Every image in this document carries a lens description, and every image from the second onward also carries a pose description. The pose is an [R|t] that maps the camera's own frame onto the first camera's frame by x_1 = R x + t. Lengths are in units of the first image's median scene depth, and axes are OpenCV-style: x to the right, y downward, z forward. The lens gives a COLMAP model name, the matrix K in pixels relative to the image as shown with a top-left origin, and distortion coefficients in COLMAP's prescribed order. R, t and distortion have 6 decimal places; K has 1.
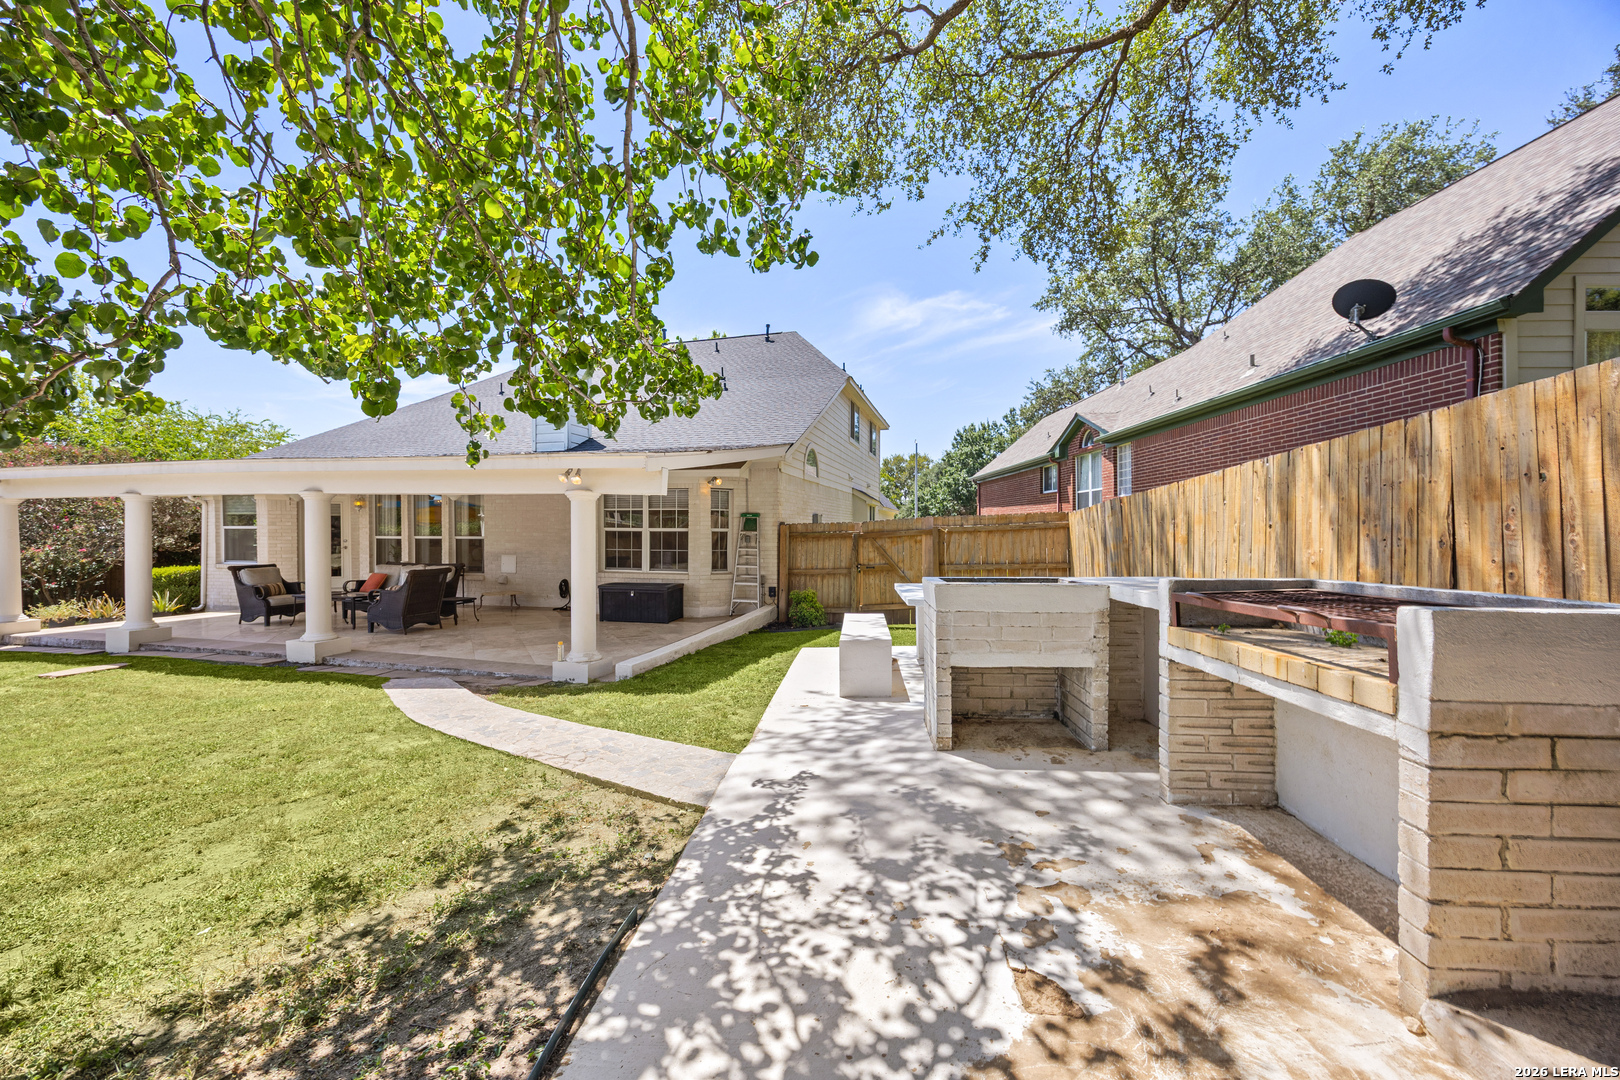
lens RADIAL K [[634.7, 0, 814.5], [0, 634.7, 532.3], [0, 0, 1]] dist [-0.000136, -0.000027]
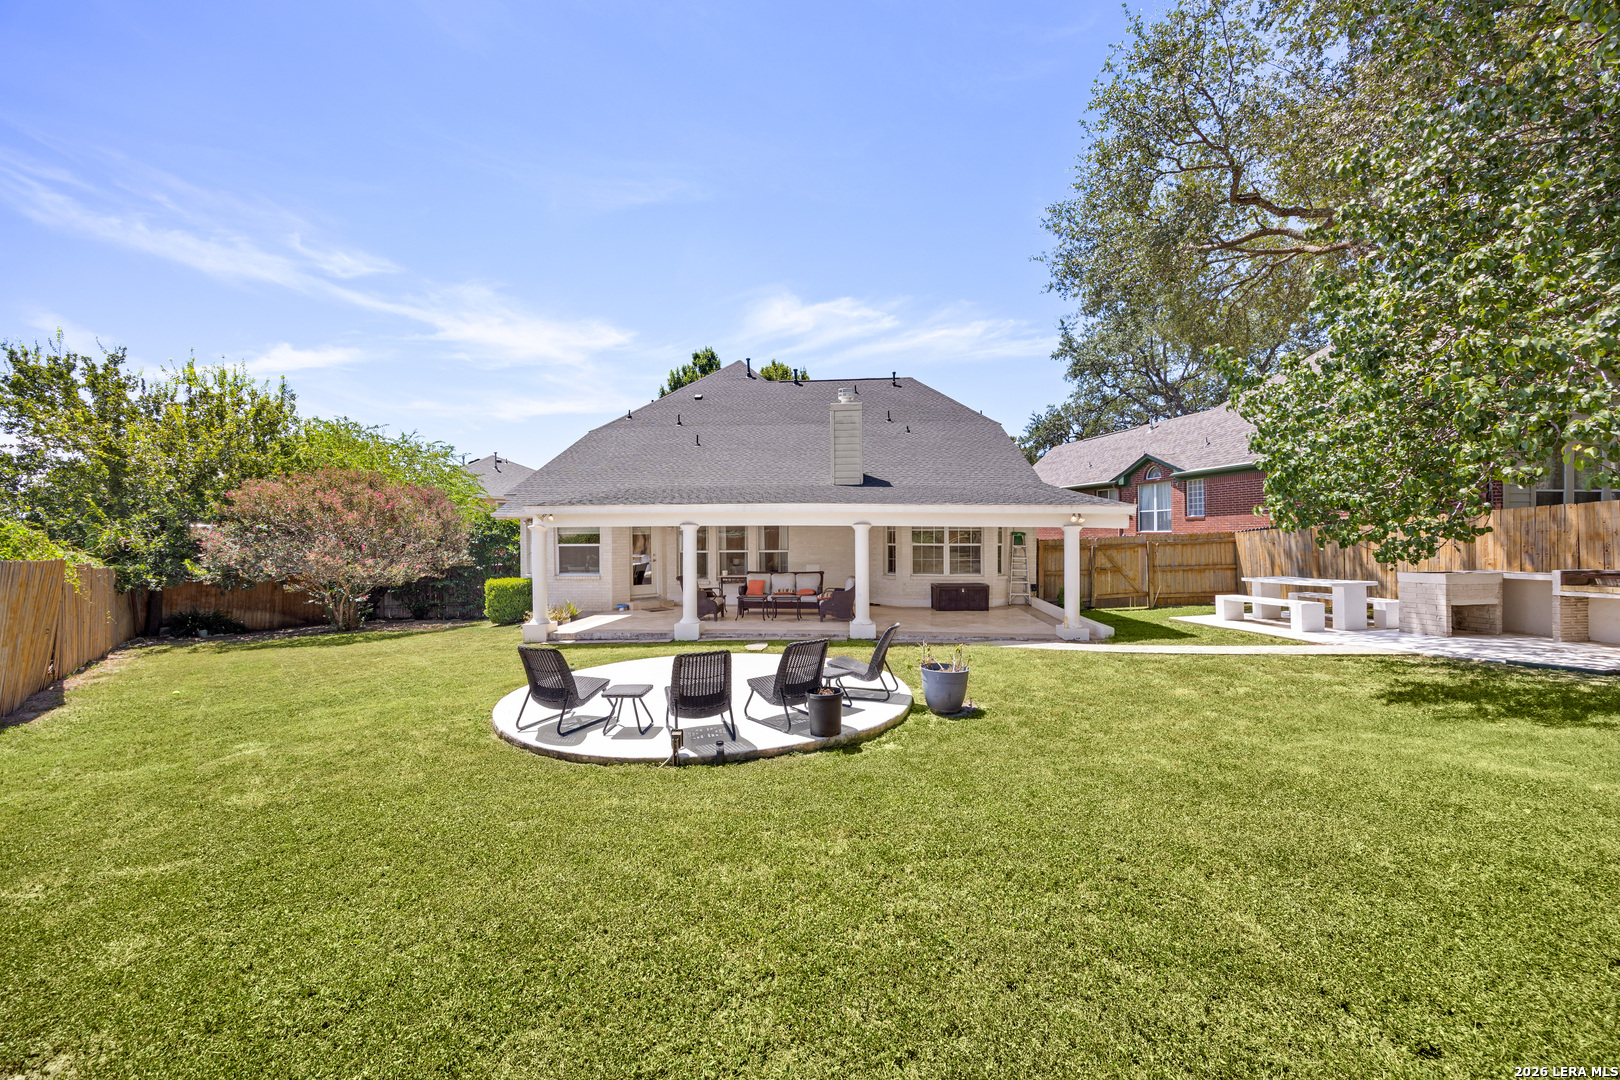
lens RADIAL K [[642.8, 0, 810.0], [0, 642.8, 540.0], [0, 0, 1]] dist [-0.000877, -0.000314]
pose [[0.985208, -0.002064, 0.171353, -0.591145], [0.000851, 0.999974, 0.007153, -0.016980], [-0.171363, -0.006901, 0.985184, -0.244432]]
